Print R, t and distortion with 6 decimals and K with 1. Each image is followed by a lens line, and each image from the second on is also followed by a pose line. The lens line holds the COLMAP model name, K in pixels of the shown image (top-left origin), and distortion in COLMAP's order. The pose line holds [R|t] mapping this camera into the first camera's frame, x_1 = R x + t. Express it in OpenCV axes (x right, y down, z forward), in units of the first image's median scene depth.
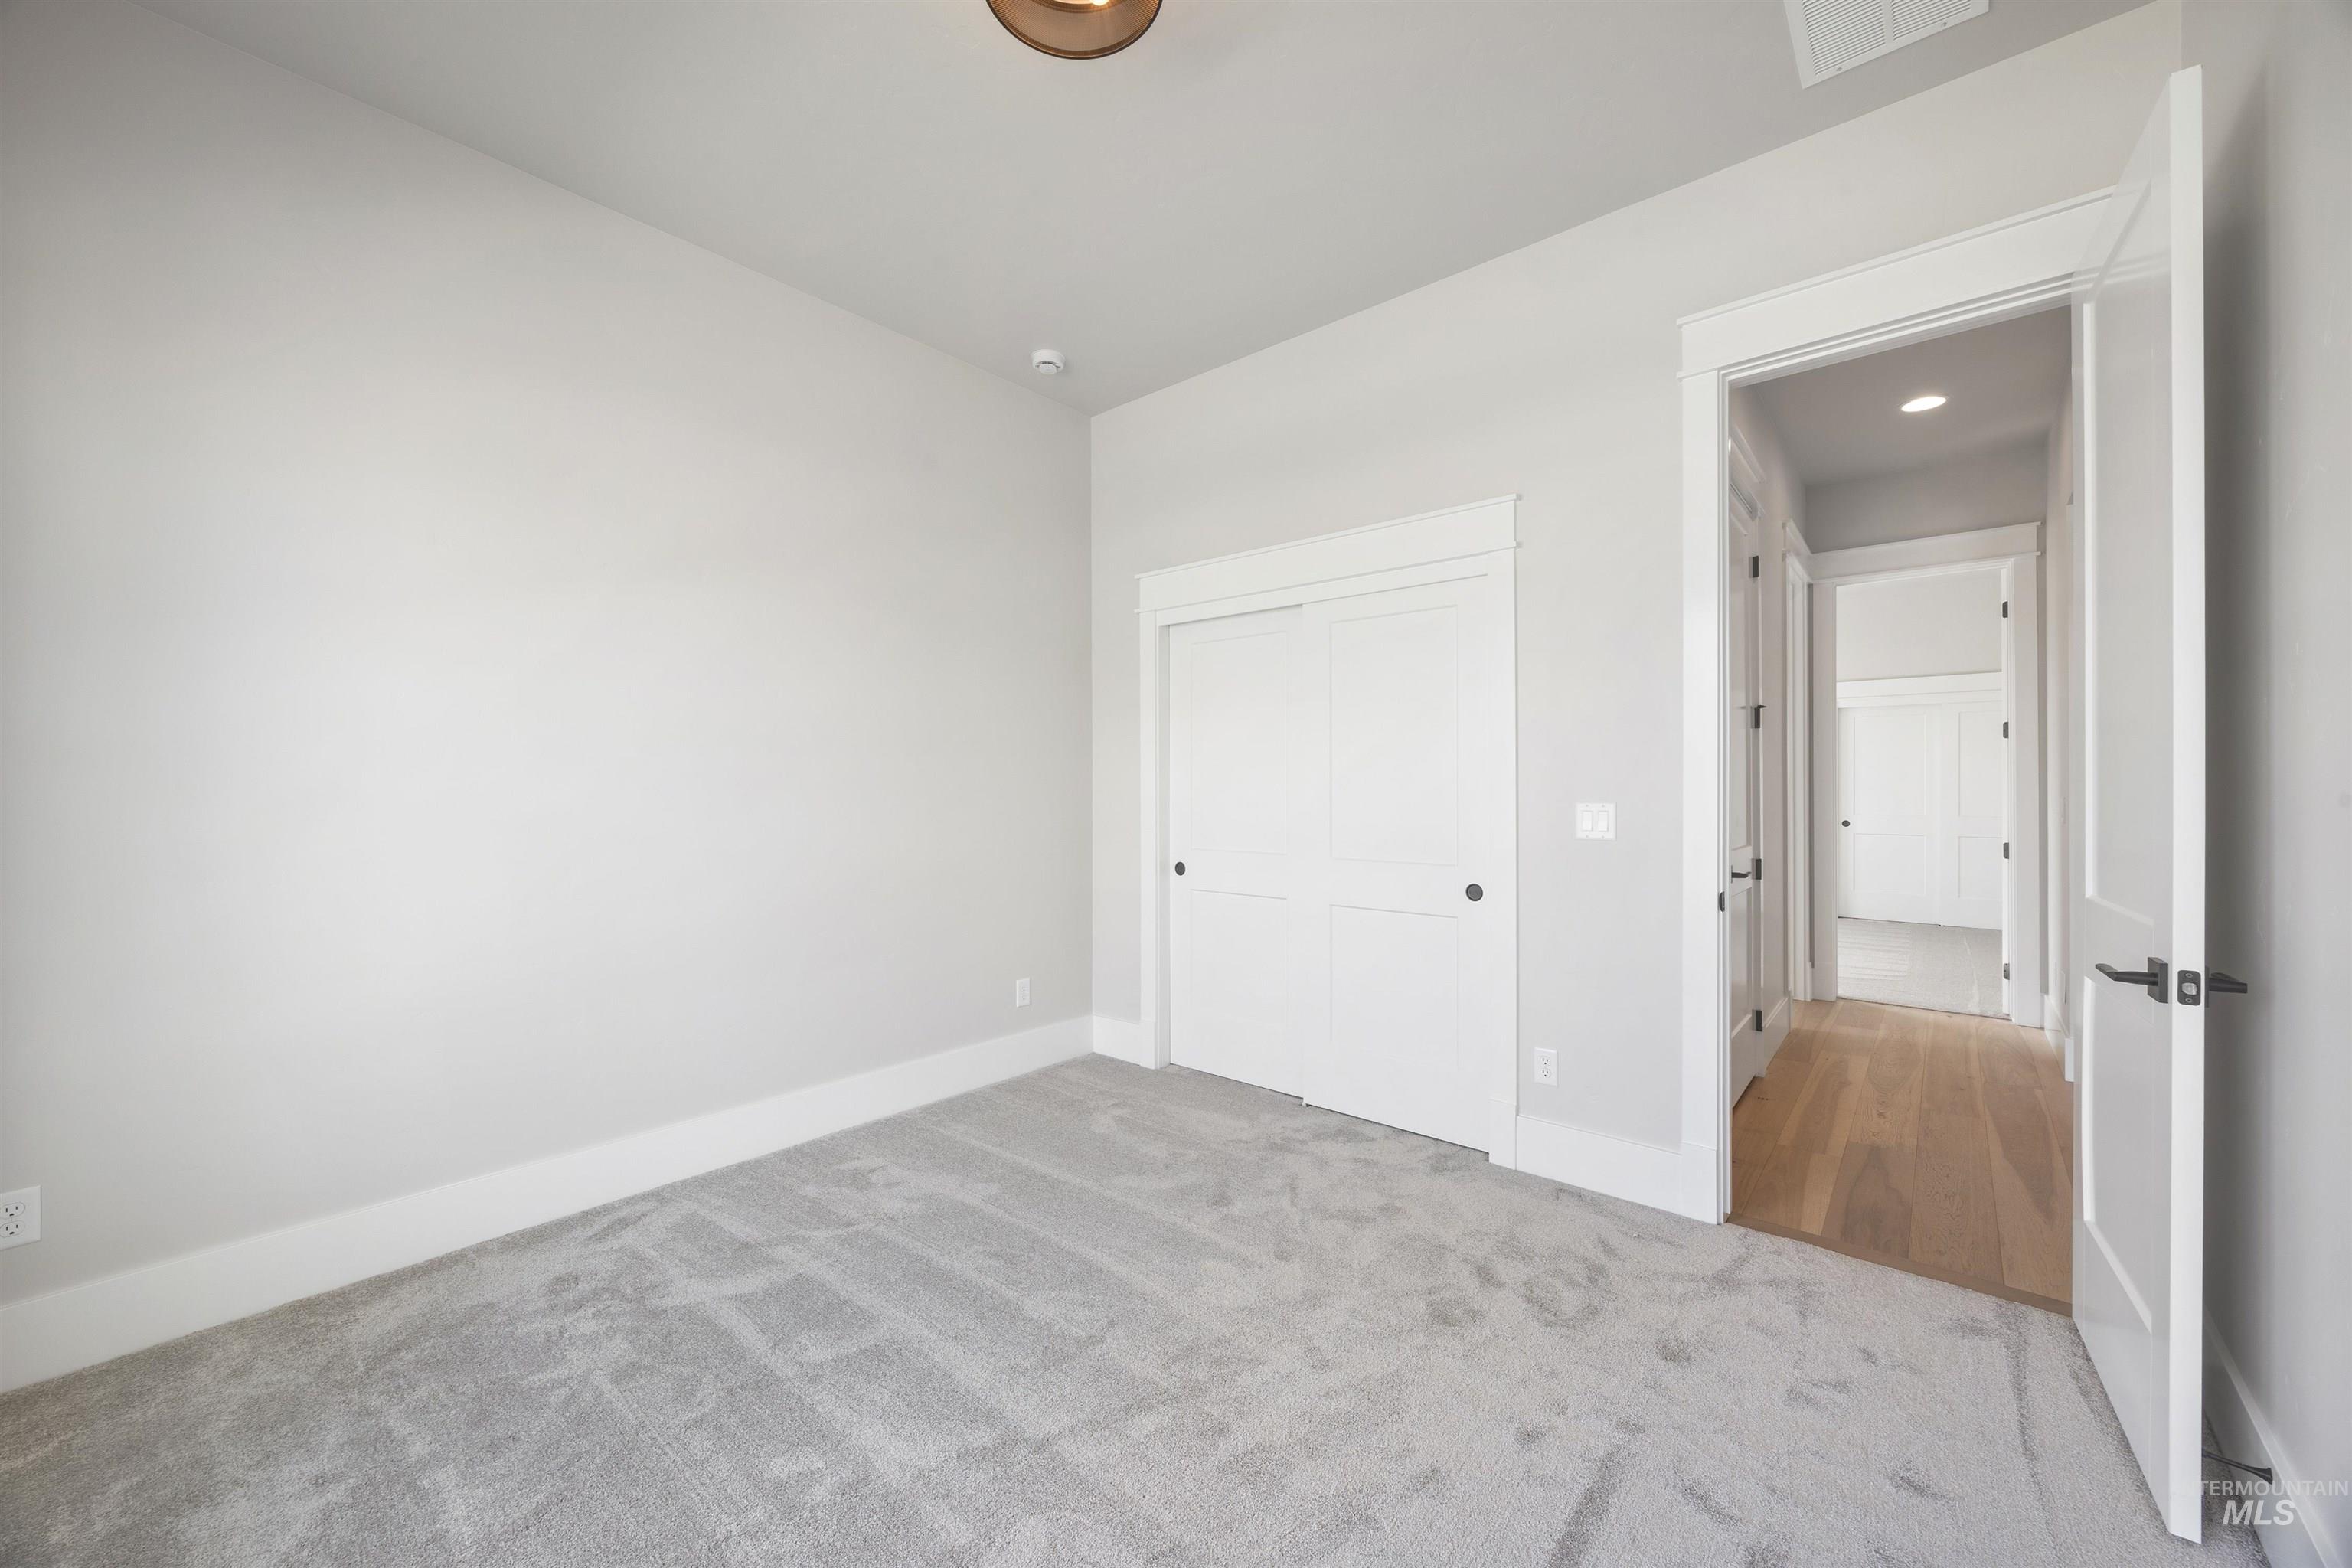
lens RADIAL K [[896.7, 0, 1191.3], [0, 896.7, 778.4], [0, 0, 1]] dist [0.002883, -0.000589]
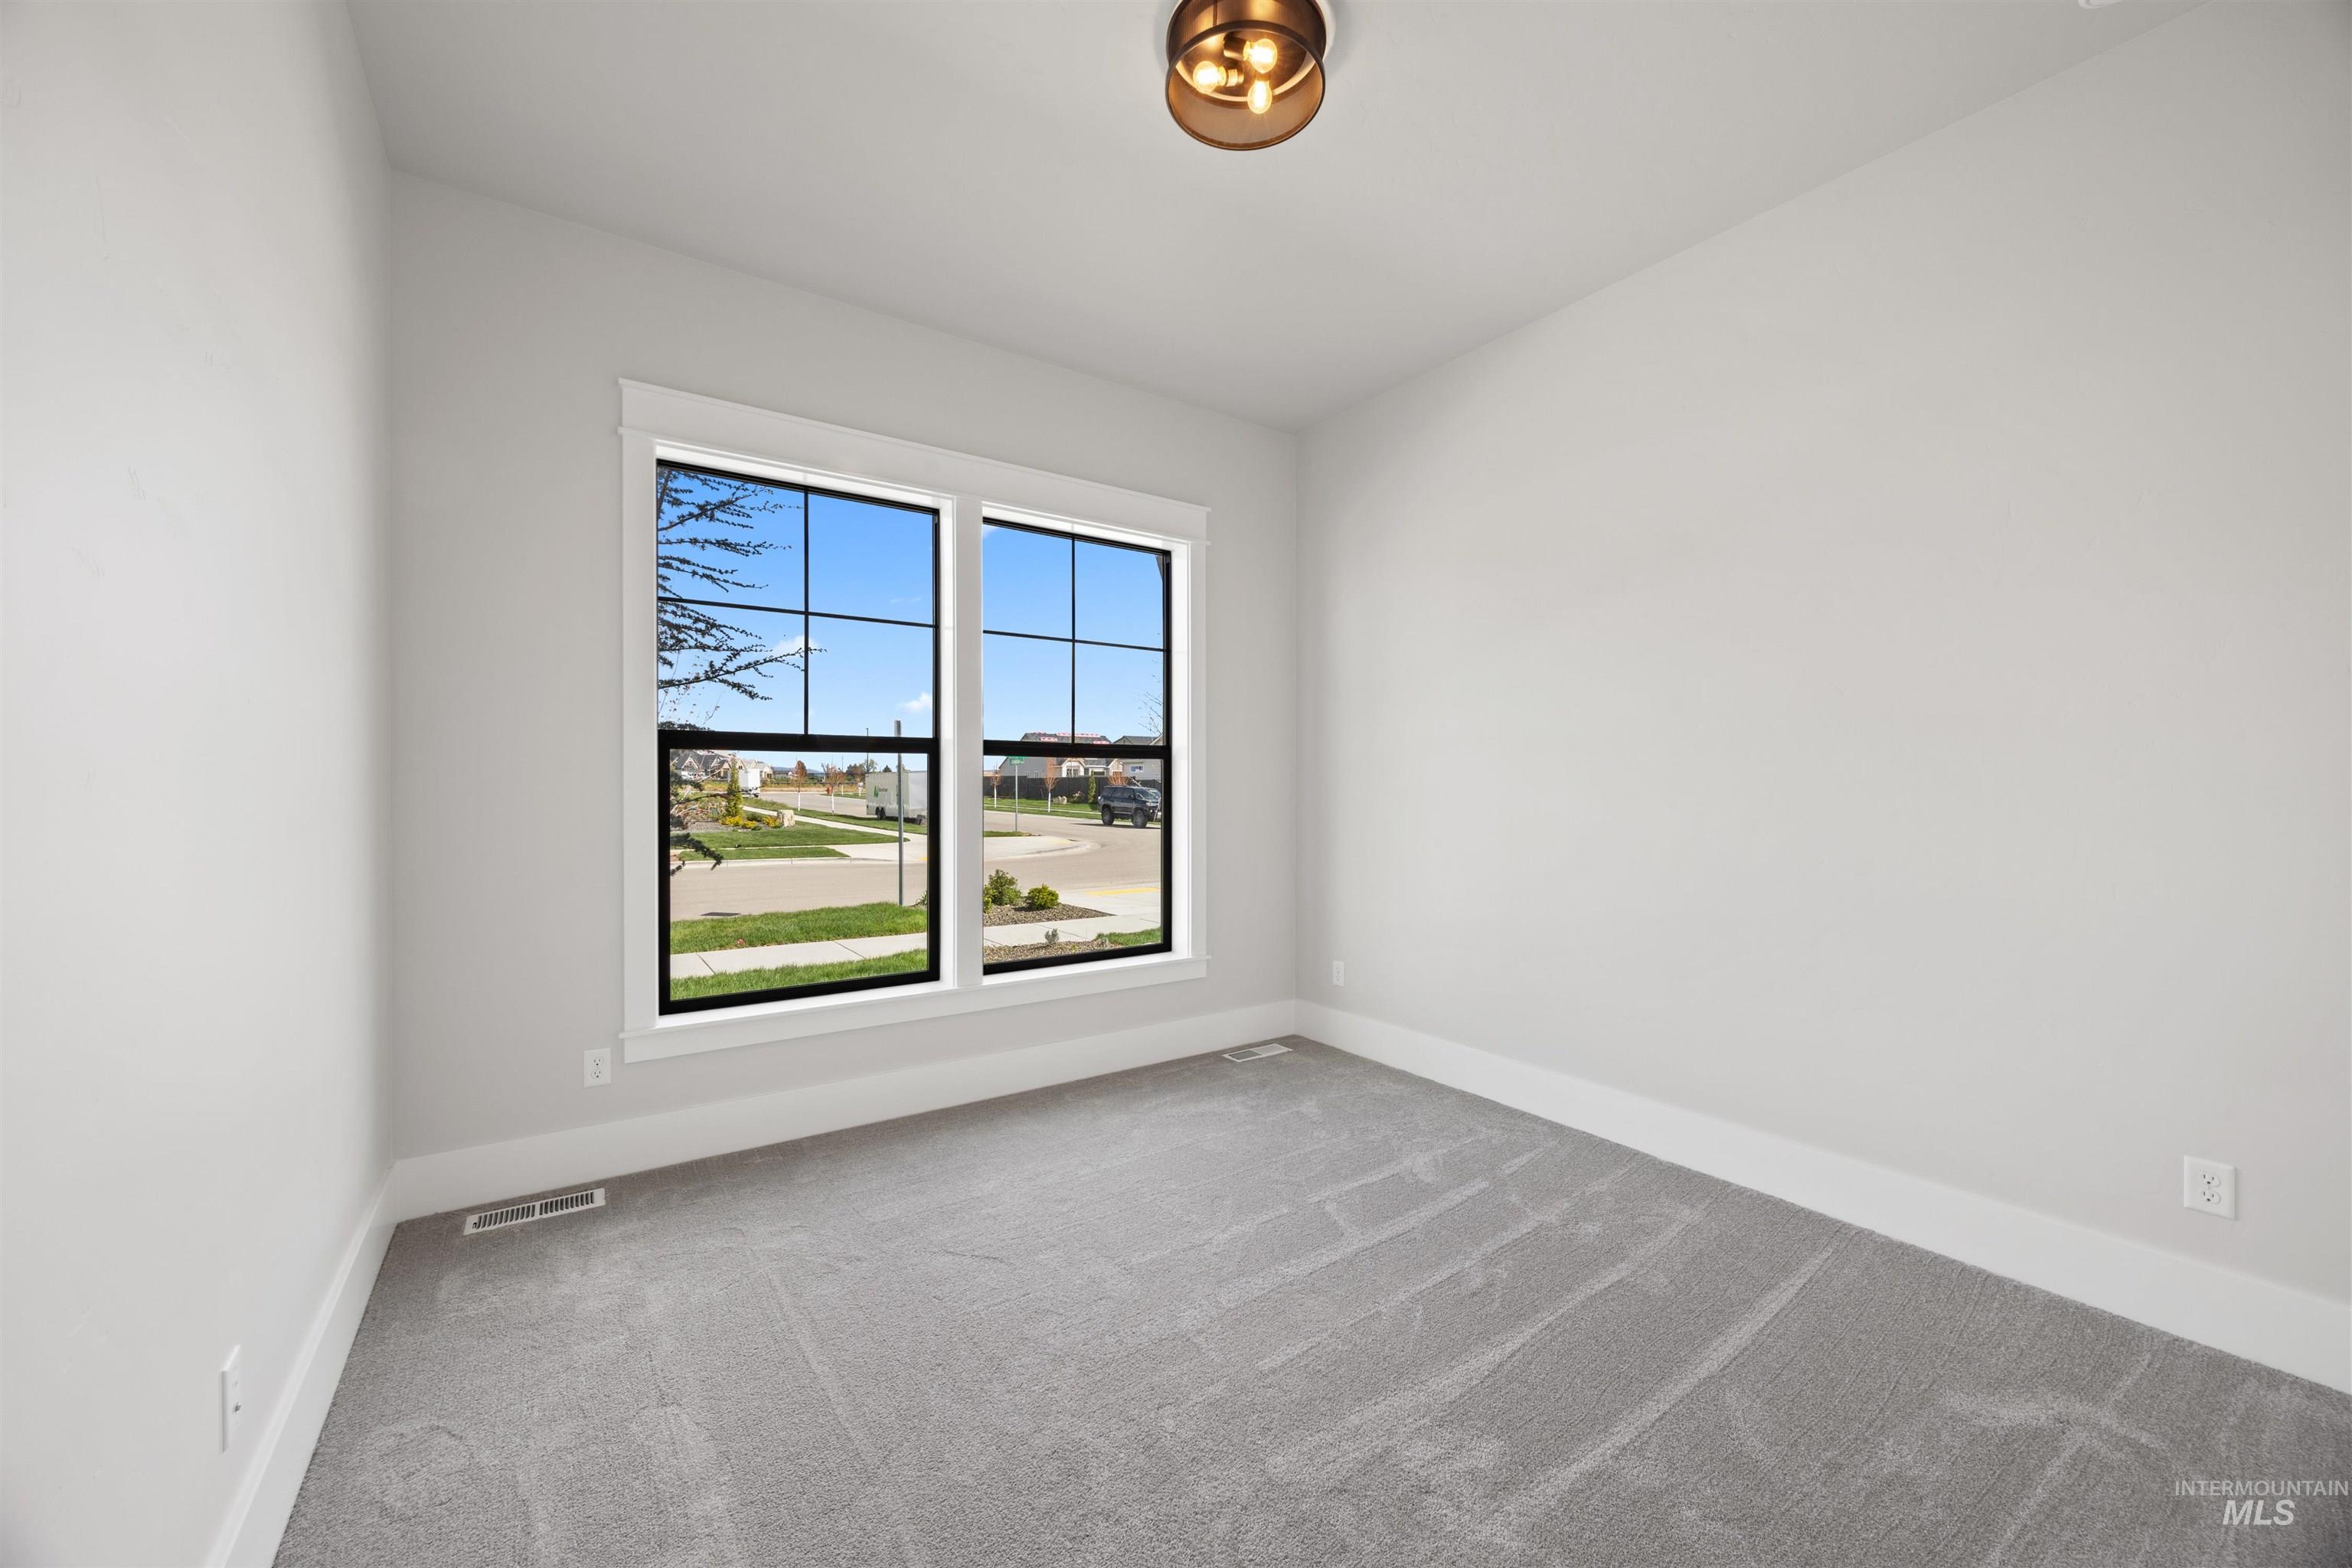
lens RADIAL K [[896.7, 0, 1176.5], [0, 896.7, 788.4], [0, 0, 1]] dist [0.002883, -0.000589]
pose [[-0.262639, 0.003068, -0.964889, 0.675574], [0.002089, 0.999994, 0.002611, 0.006661], [0.964892, -0.001330, -0.262644, 0.804629]]
